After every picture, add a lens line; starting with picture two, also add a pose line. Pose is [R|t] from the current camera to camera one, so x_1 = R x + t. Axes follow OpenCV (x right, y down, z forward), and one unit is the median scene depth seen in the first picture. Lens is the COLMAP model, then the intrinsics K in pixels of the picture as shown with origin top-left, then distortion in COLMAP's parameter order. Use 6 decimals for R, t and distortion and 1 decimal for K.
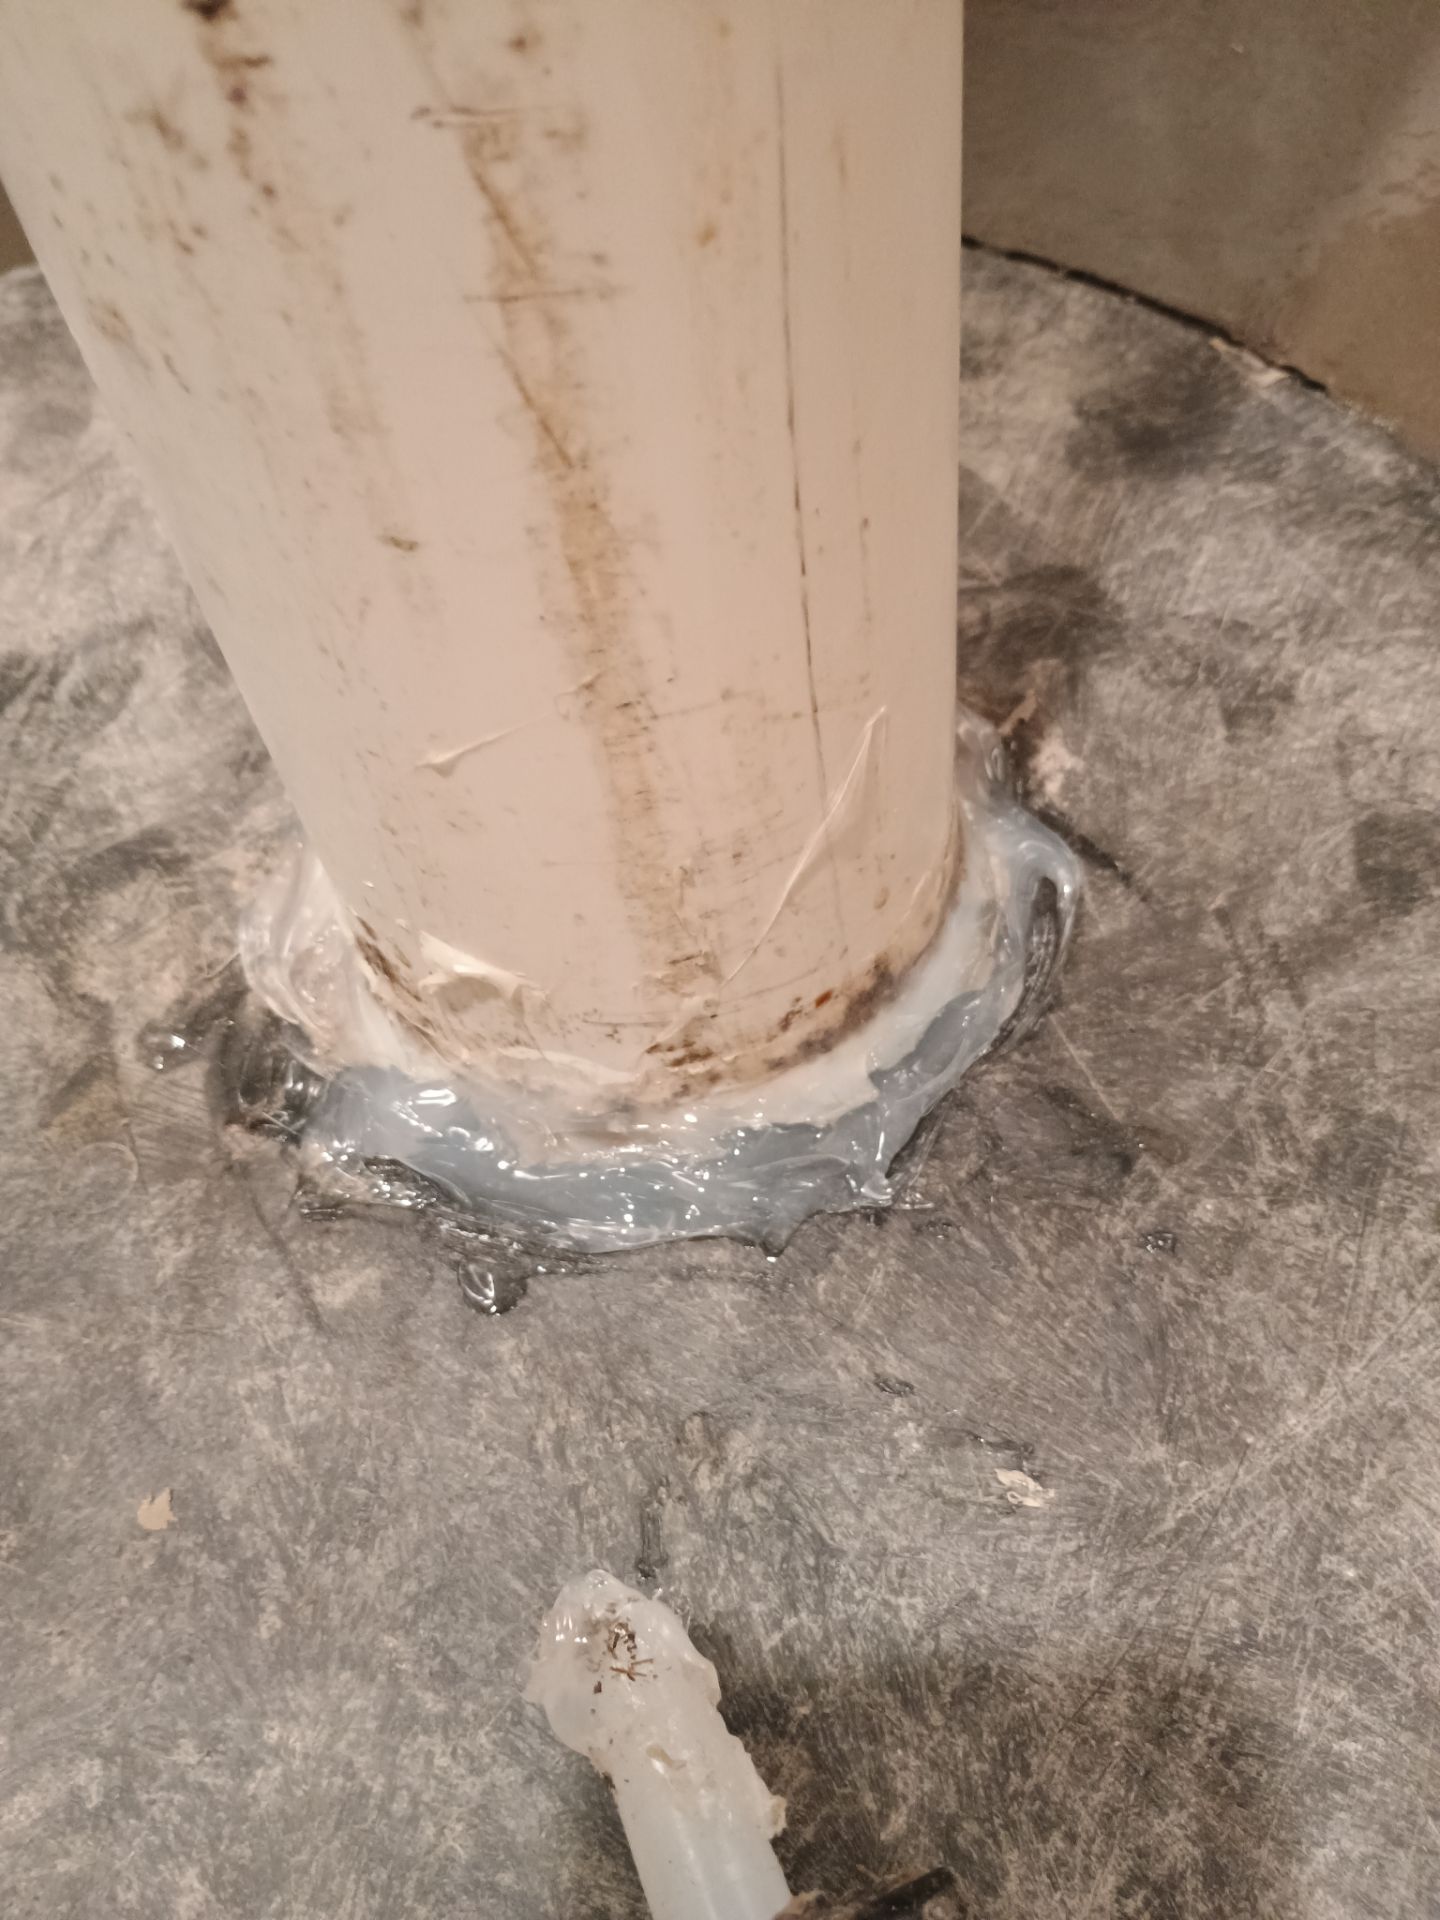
lens RADIAL K [[1666.4, 0, 707.5], [0, 1666.4, 959.6], [0, 0, 1]] dist [0.062060, -0.071743]
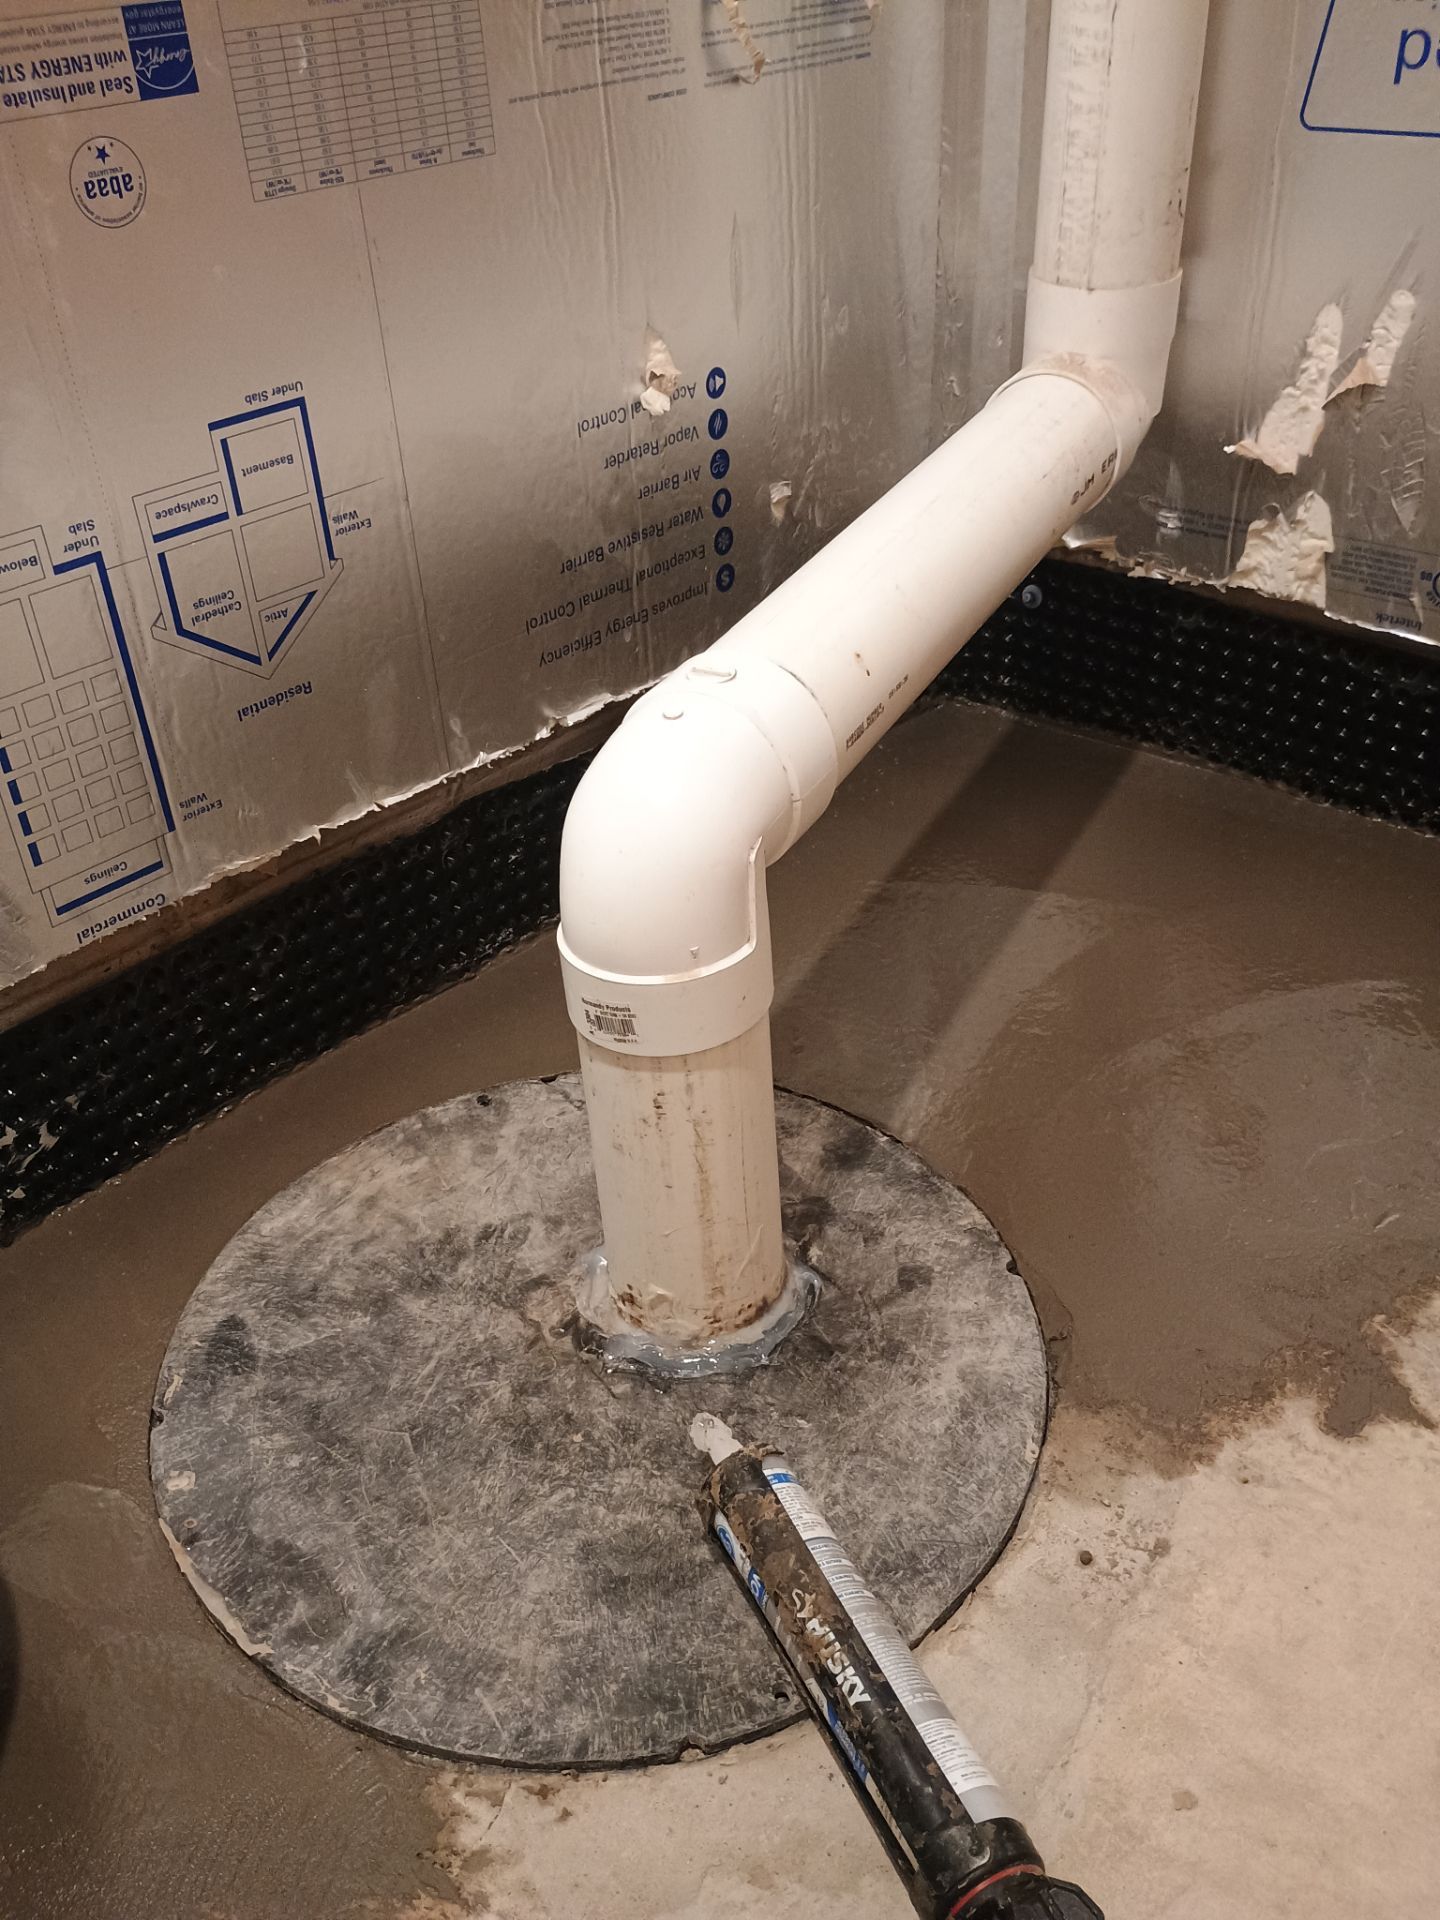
lens RADIAL K [[1666.4, 0, 707.5], [0, 1666.4, 959.6], [0, 0, 1]] dist [0.062060, -0.071743]
pose [[0.997853, 0.011906, 0.064401, -0.260021], [0.013368, 0.925604, -0.378257, 0.678693], [-0.064113, 0.378306, 0.923458, -2.600661]]
